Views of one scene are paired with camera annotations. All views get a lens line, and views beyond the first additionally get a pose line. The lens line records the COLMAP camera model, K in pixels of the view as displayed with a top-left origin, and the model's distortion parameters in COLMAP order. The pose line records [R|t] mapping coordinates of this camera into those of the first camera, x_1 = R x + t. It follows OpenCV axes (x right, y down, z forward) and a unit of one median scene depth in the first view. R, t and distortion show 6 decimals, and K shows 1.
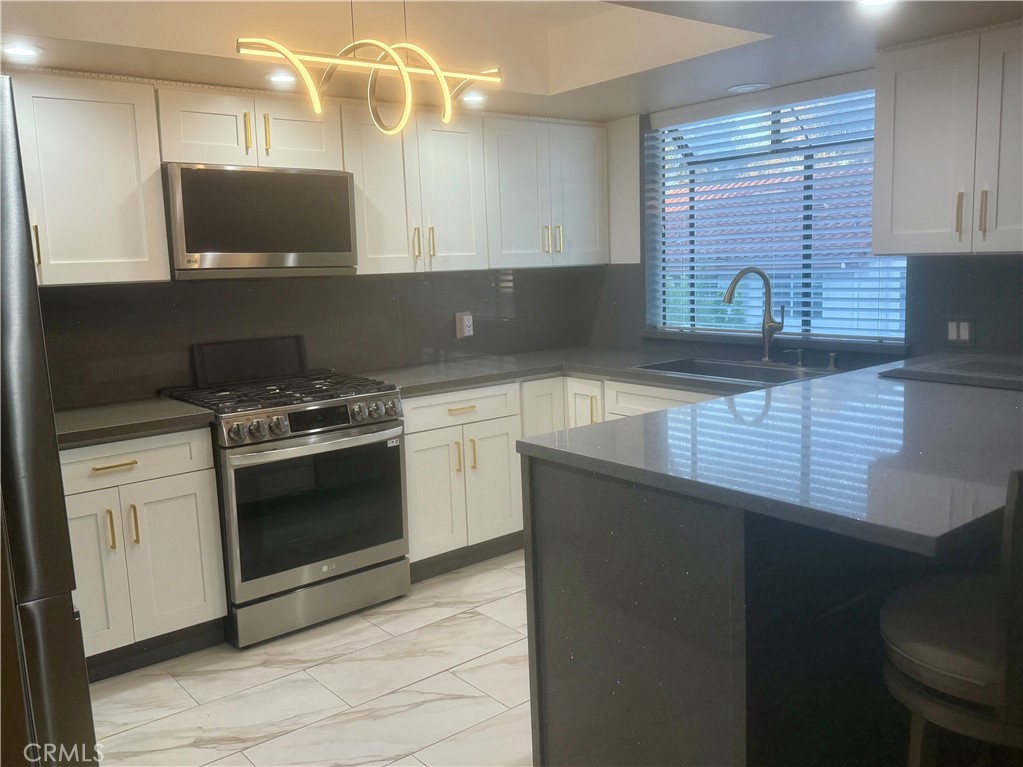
lens RADIAL K [[869.0, 0, 528.6], [0, 869.0, 377.2], [0, 0, 1]] dist [0.174114, -0.350172]
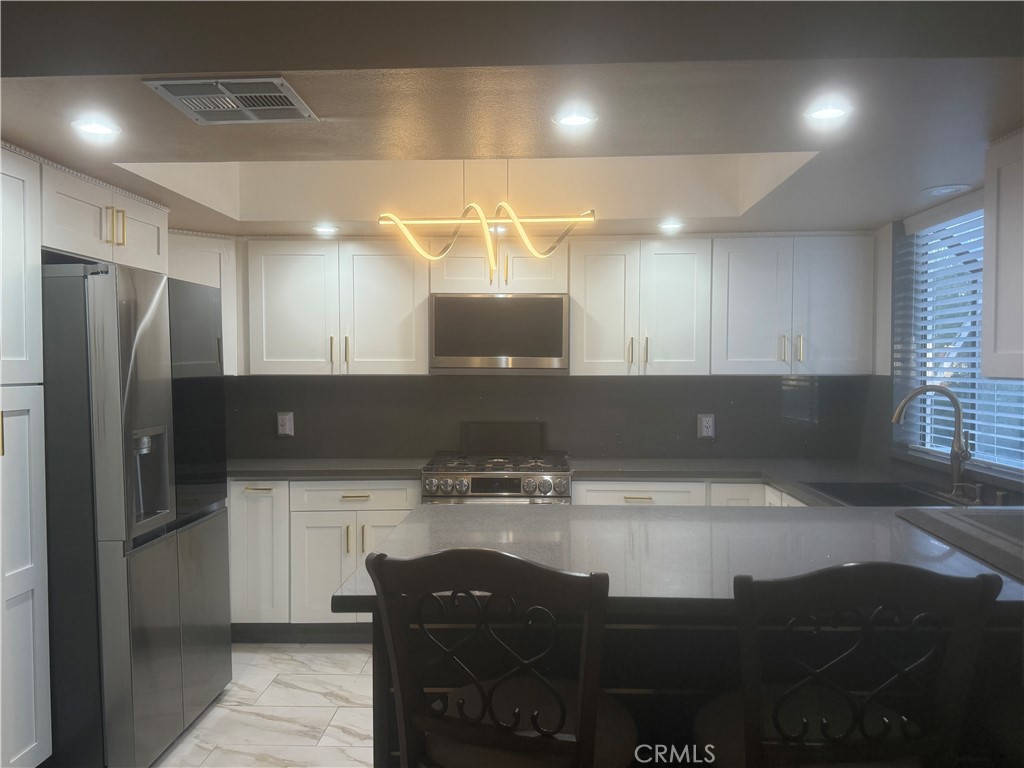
lens RADIAL K [[820.1, 0, 506.4], [0, 820.1, 394.8], [0, 0, 1]] dist [0.146101, -0.271423]
pose [[0.746472, 0.053997, -0.663223, 0.492459], [-0.114632, 0.992236, -0.048237, -0.024593], [0.655469, 0.112034, 0.746866, 0.089241]]
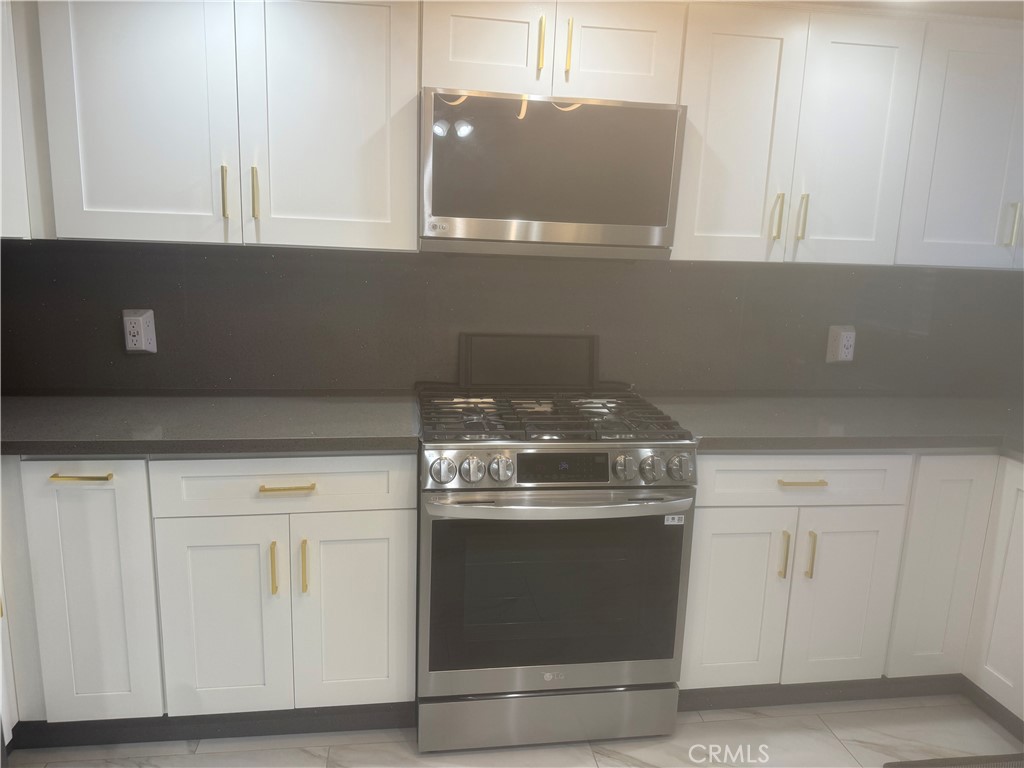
lens RADIAL K [[709.6, 0, 508.8], [0, 709.6, 388.5], [0, 0, 1]] dist [0.121714, -0.201073]
pose [[0.849616, 0.163167, -0.501527, -0.006156], [-0.131909, 0.986458, 0.097475, -0.054680], [0.510640, -0.016660, 0.859633, 0.443605]]
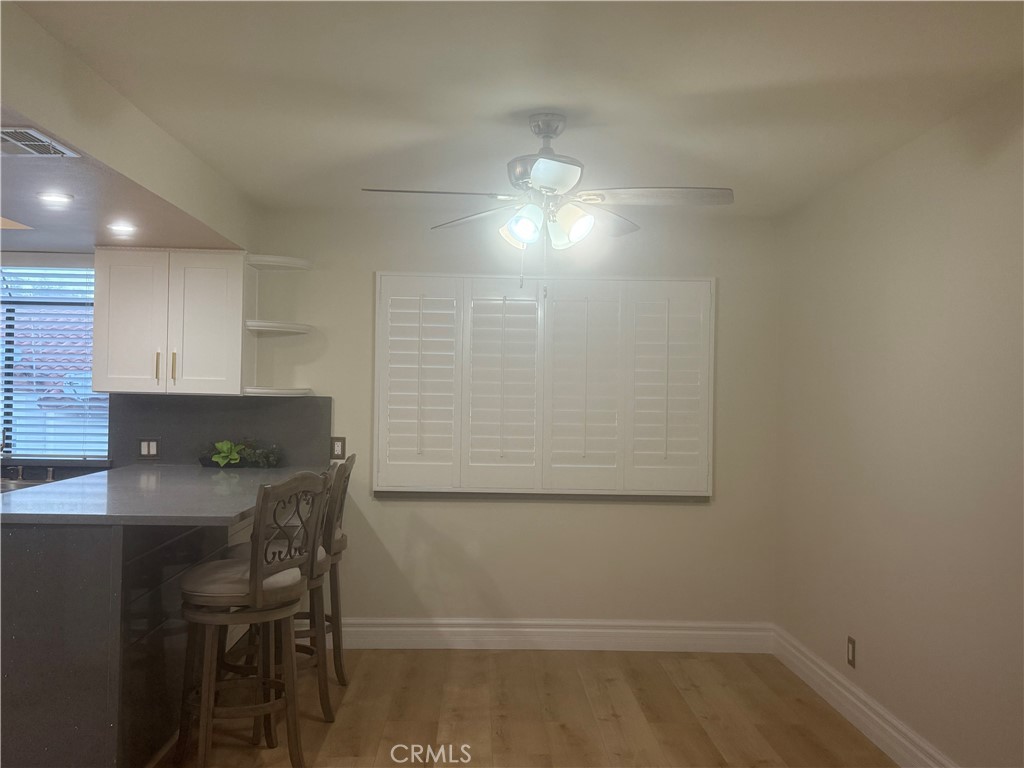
lens RADIAL K [[988.2, 0, 502.2], [0, 988.2, 385.9], [0, 0, 1]] dist [0.187368, -0.372440]
pose [[0.606161, 0.055343, 0.793415, -0.391741], [0.069619, 0.990055, -0.122247, 0.073682], [-0.792289, 0.129338, 0.596279, -0.358707]]
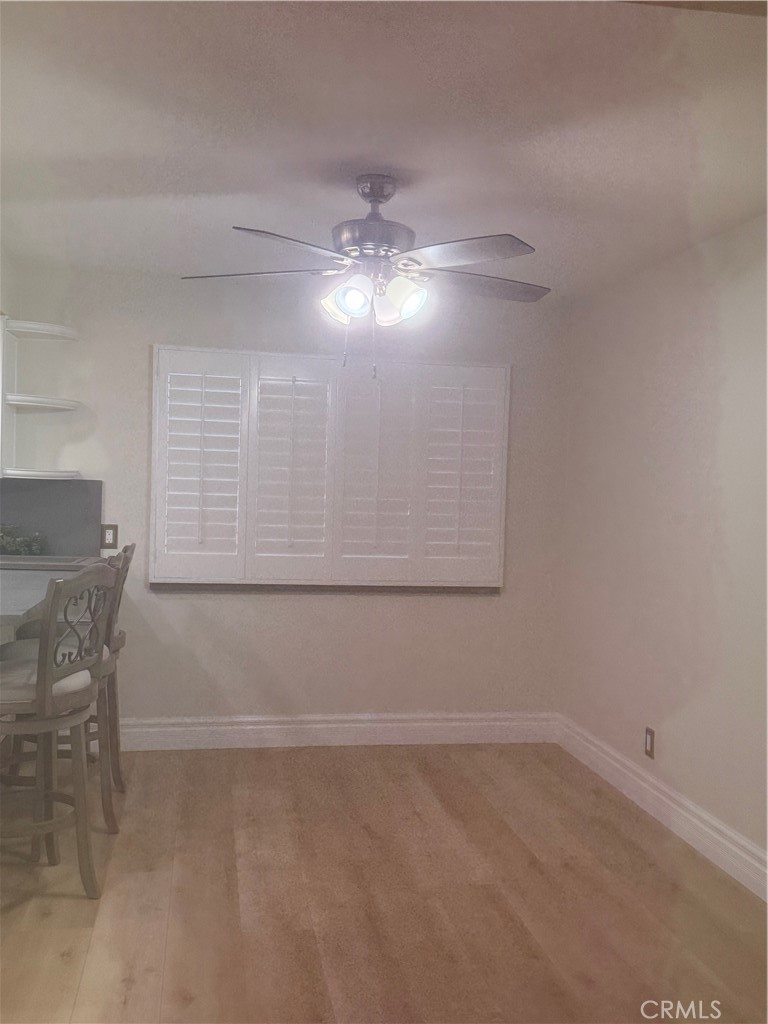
lens RADIAL K [[988.2, 0, 379.5], [0, 988.2, 514.3], [0, 0, 1]] dist [0.187368, -0.372440]
pose [[0.482102, 0.027013, 0.875698, -0.382817], [0.071076, 0.995024, -0.069824, 0.059877], [-0.873227, 0.095903, 0.477784, -0.256217]]
